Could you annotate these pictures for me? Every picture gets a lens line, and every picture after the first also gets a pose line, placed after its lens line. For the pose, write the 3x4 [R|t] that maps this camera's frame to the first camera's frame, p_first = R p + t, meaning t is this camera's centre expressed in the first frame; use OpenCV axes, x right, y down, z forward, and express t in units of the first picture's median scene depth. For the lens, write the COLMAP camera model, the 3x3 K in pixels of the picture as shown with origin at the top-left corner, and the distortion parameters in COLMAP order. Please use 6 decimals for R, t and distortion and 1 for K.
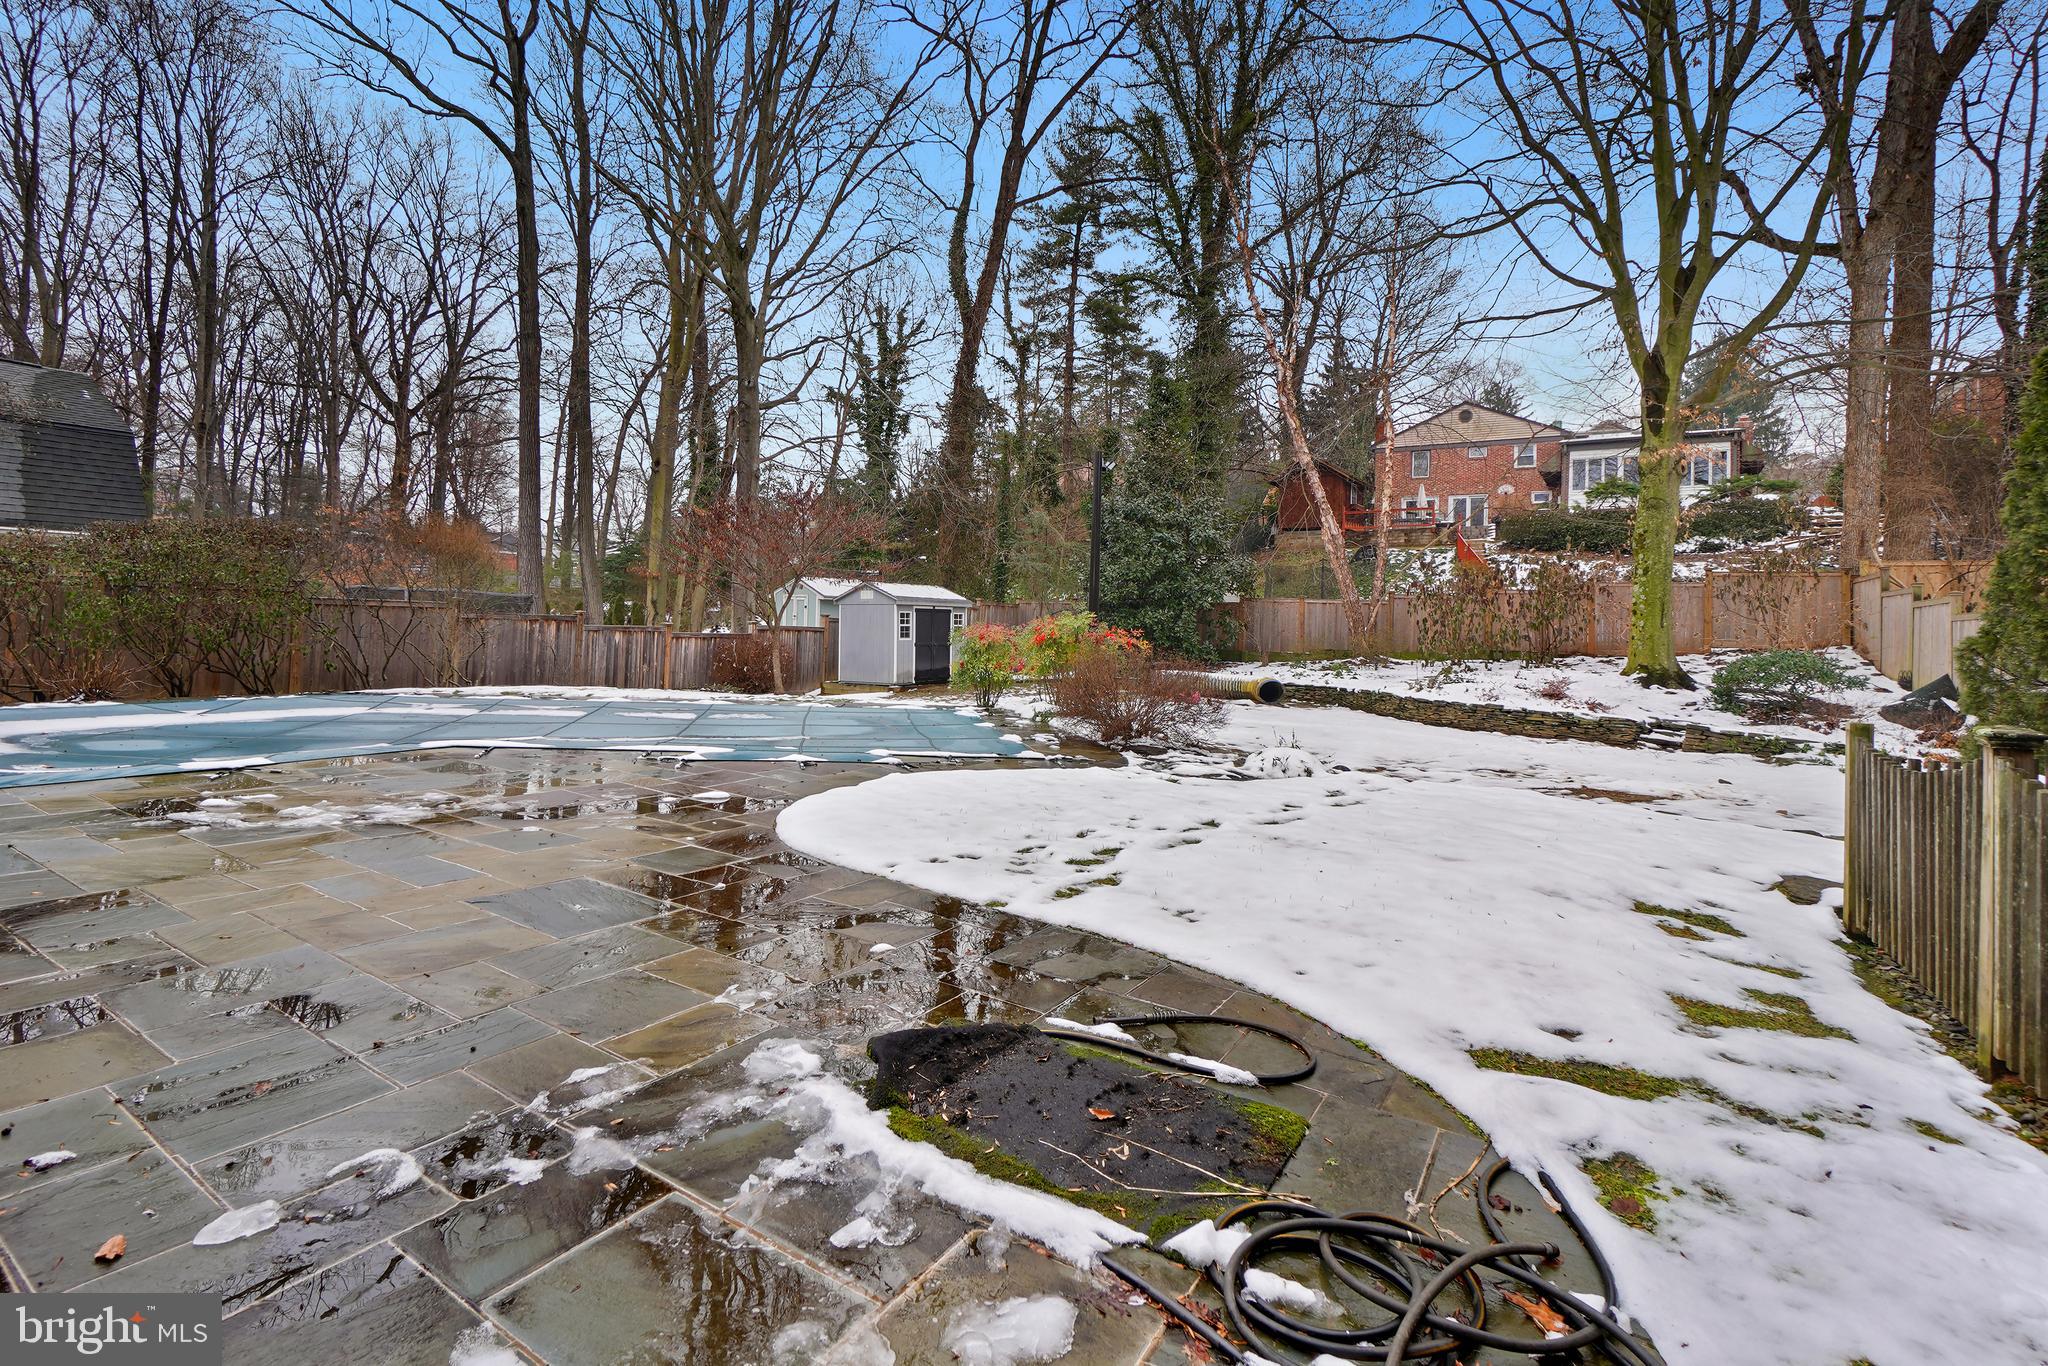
lens RADIAL K [[929.9, 0, 969.5], [0, 929.9, 604.7], [0, 0, 1]] dist [-0.019043, -0.000681]
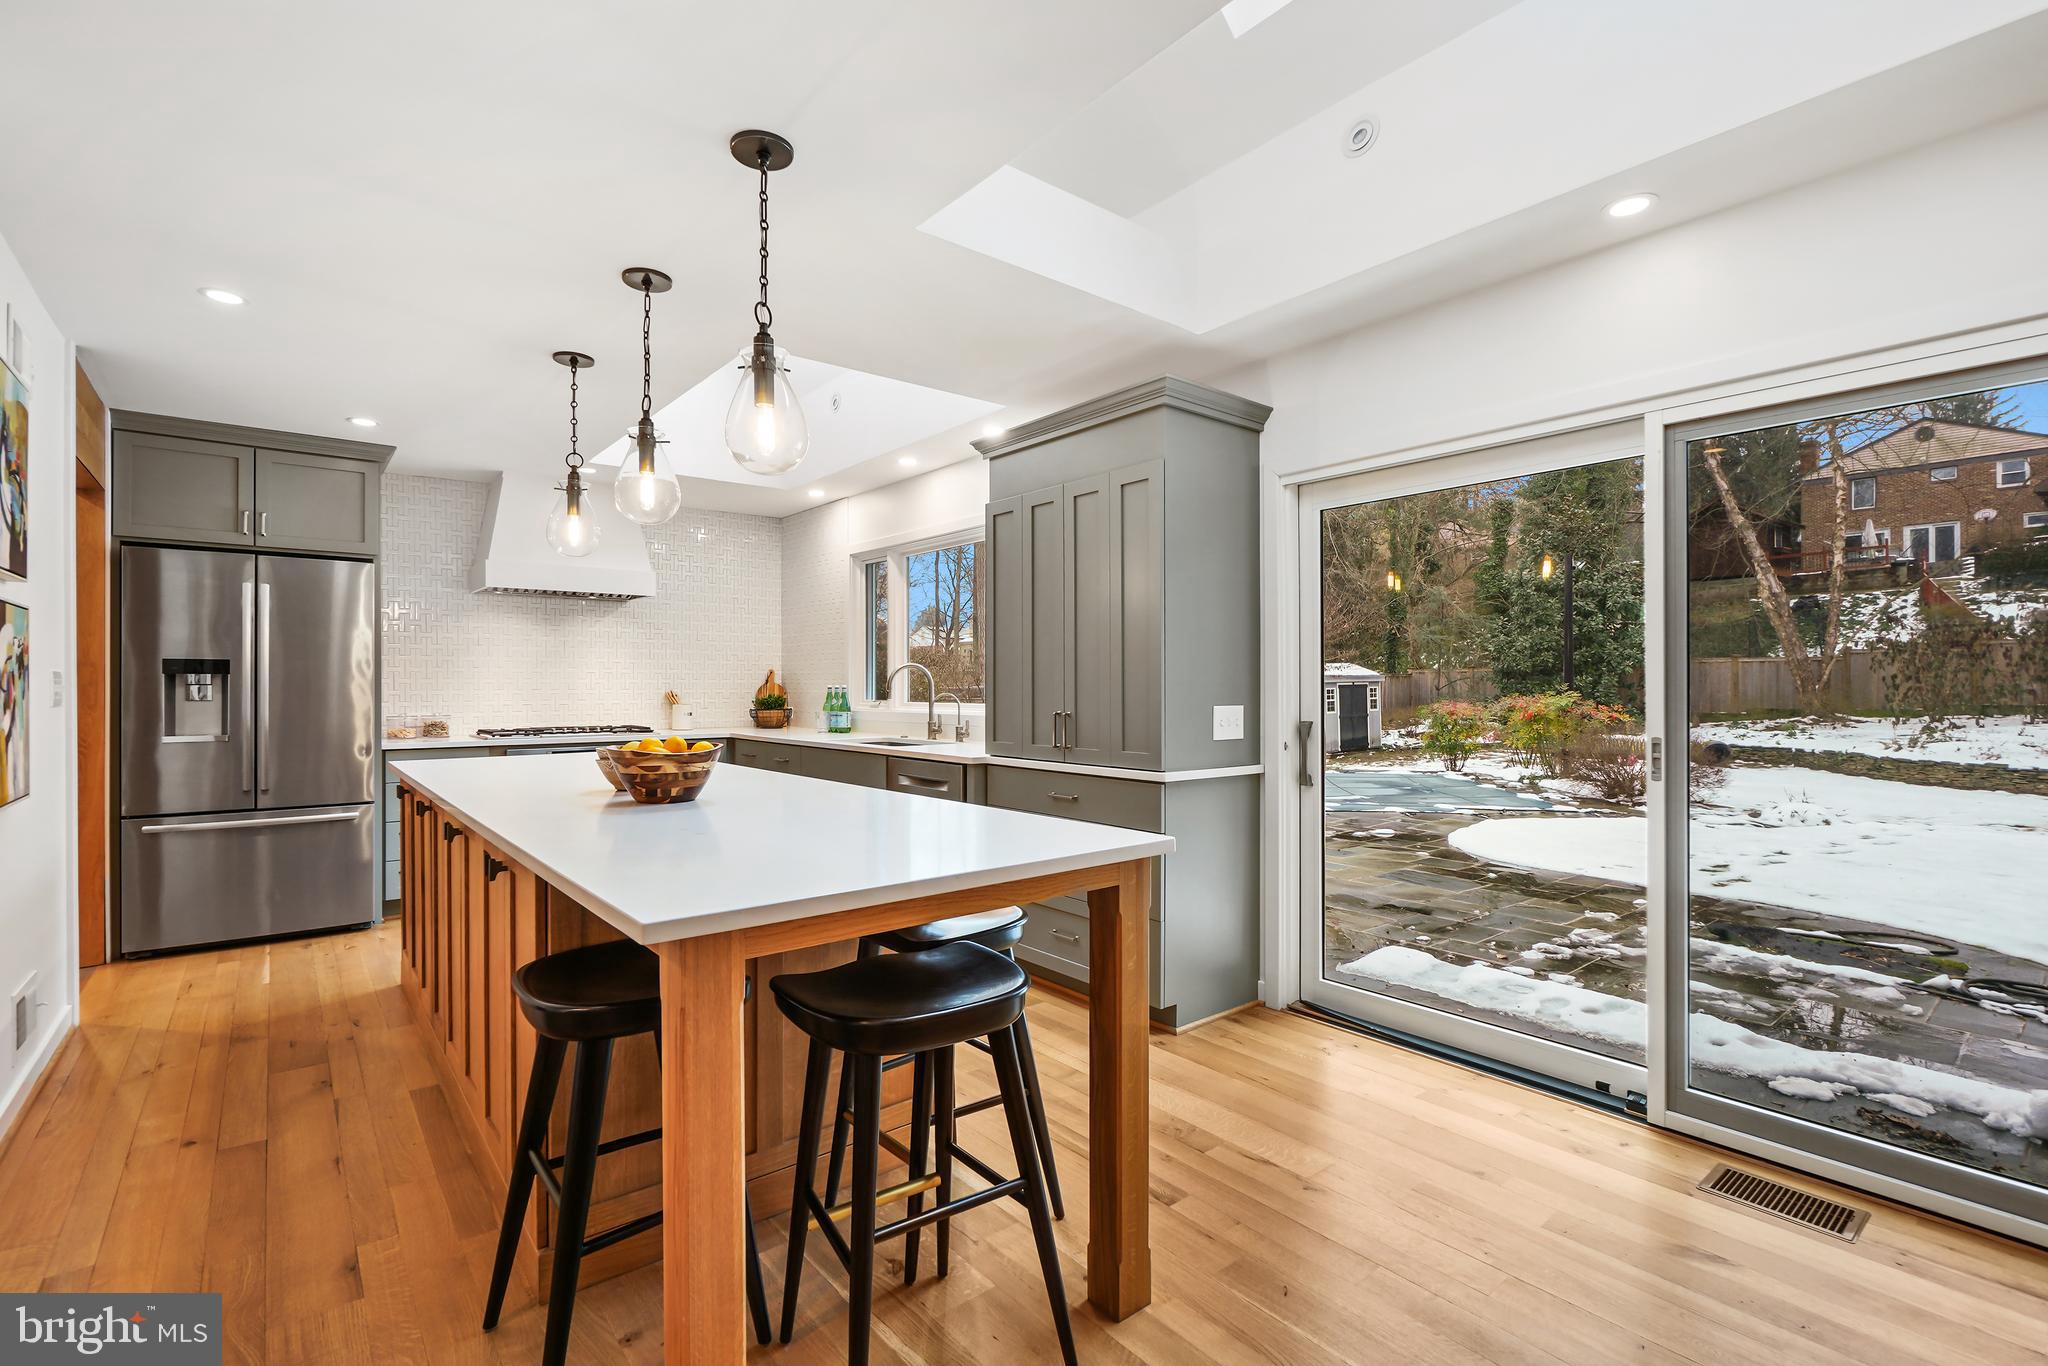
lens RADIAL K [[910.2, 0, 1002.7], [0, 910.2, 687.9], [0, 0, 1]] dist [-0.003139, -0.001460]
pose [[0.955428, -0.038401, -0.292715, -0.122446], [0.043635, 0.998983, 0.011373, -0.022858], [0.291980, -0.023639, 0.956132, -0.179210]]
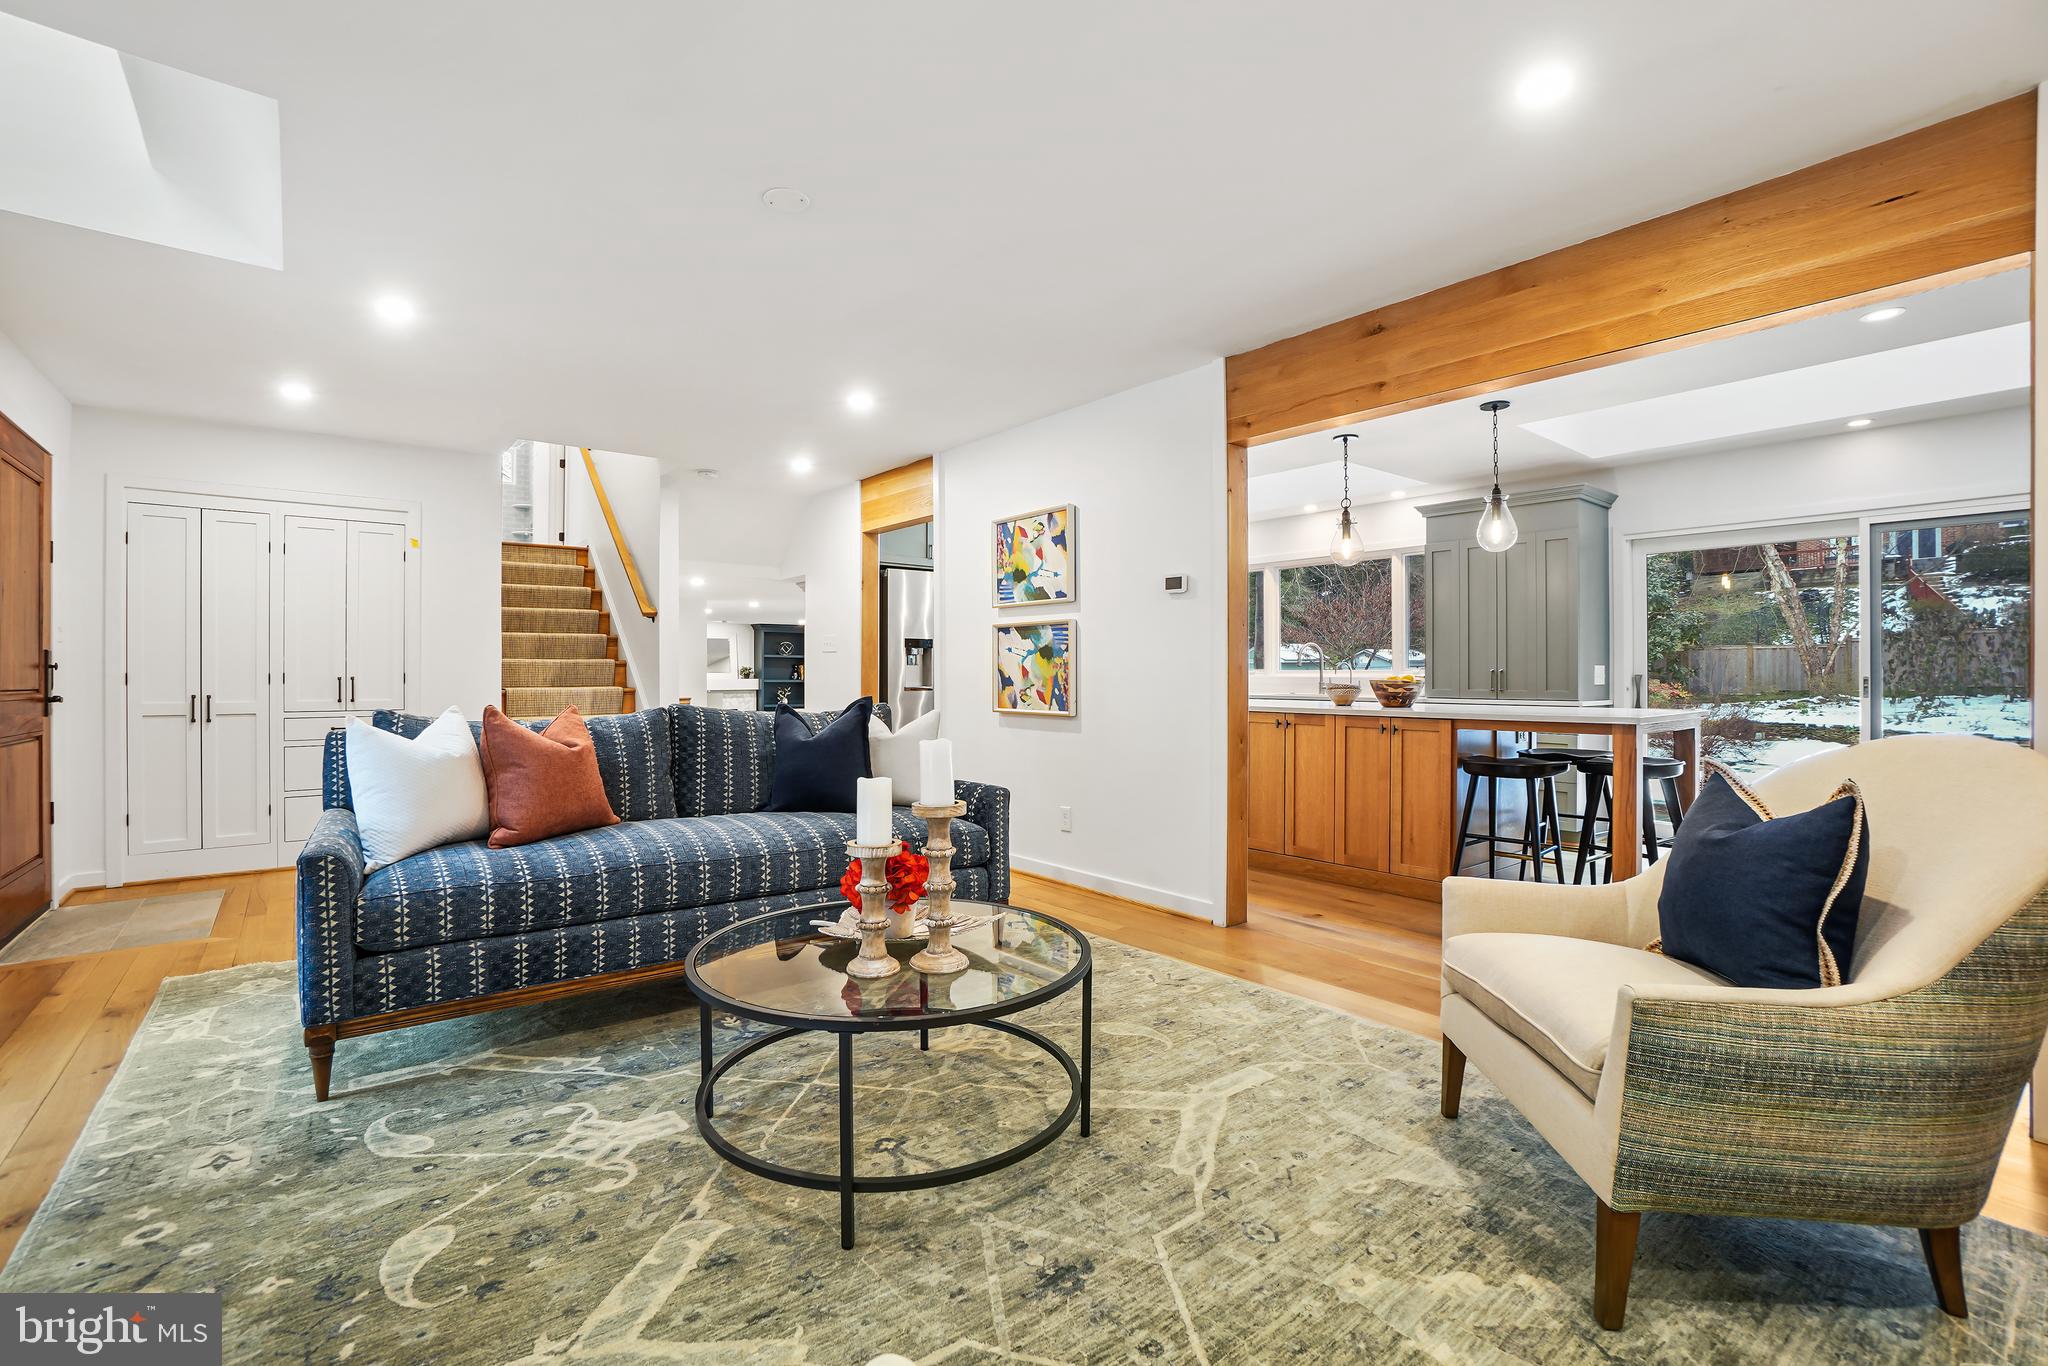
lens RADIAL K [[910.2, 0, 1016.9], [0, 910.2, 678.1], [0, 0, 1]] dist [-0.003139, -0.001460]
pose [[0.962017, -0.037144, -0.270452, -0.223228], [0.042635, 0.998986, 0.014453, -0.023909], [0.269640, -0.025435, 0.962625, -0.327267]]
